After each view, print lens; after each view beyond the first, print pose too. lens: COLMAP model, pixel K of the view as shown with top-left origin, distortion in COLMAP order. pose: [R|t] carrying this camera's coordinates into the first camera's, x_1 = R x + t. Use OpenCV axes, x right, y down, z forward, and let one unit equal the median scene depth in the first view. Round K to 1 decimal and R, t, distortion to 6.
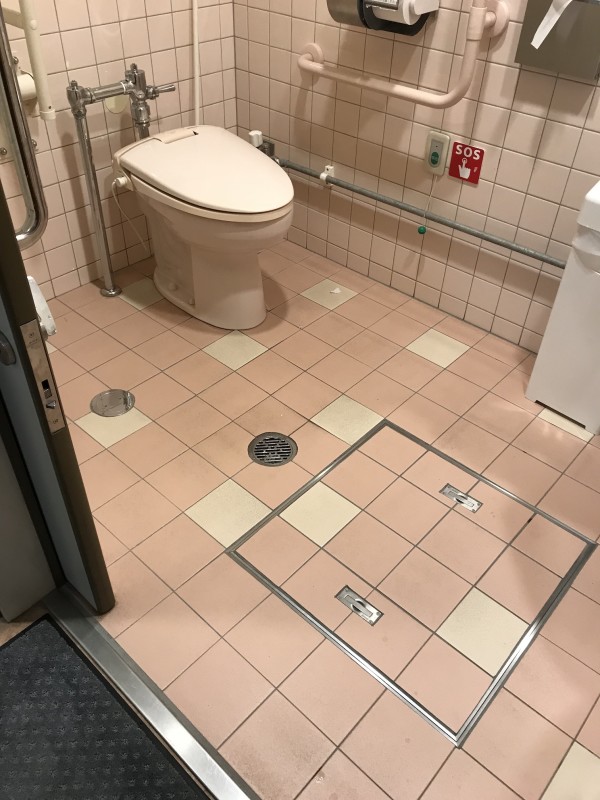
lens RADIAL K [[658.5, 0, 301.7], [0, 658.5, 399.0], [0, 0, 1]] dist [0.020405, -0.016233]
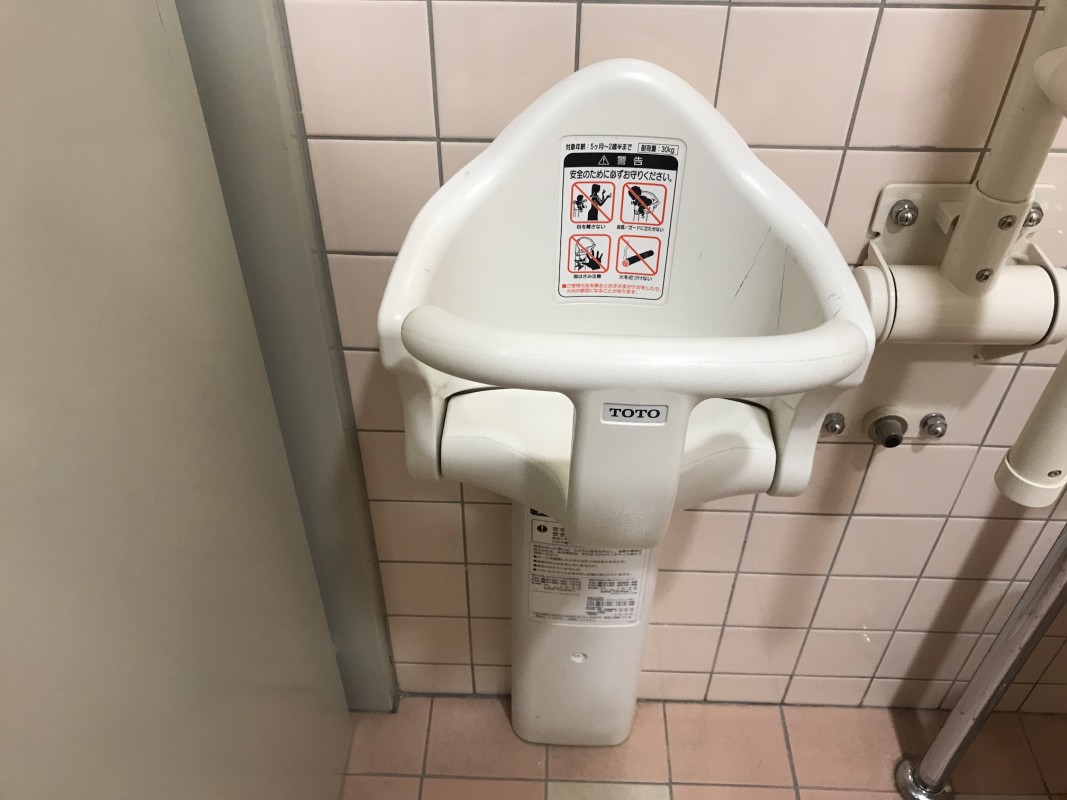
lens RADIAL K [[878.3, 0, 532.6], [0, 878.3, 397.9], [0, 0, 1]] dist [0.020405, -0.016233]
pose [[0.635468, 0.485687, -0.600241, -0.263643], [-0.490538, 0.854291, 0.171926, -0.352045], [0.596283, 0.185187, 0.781123, 0.516142]]
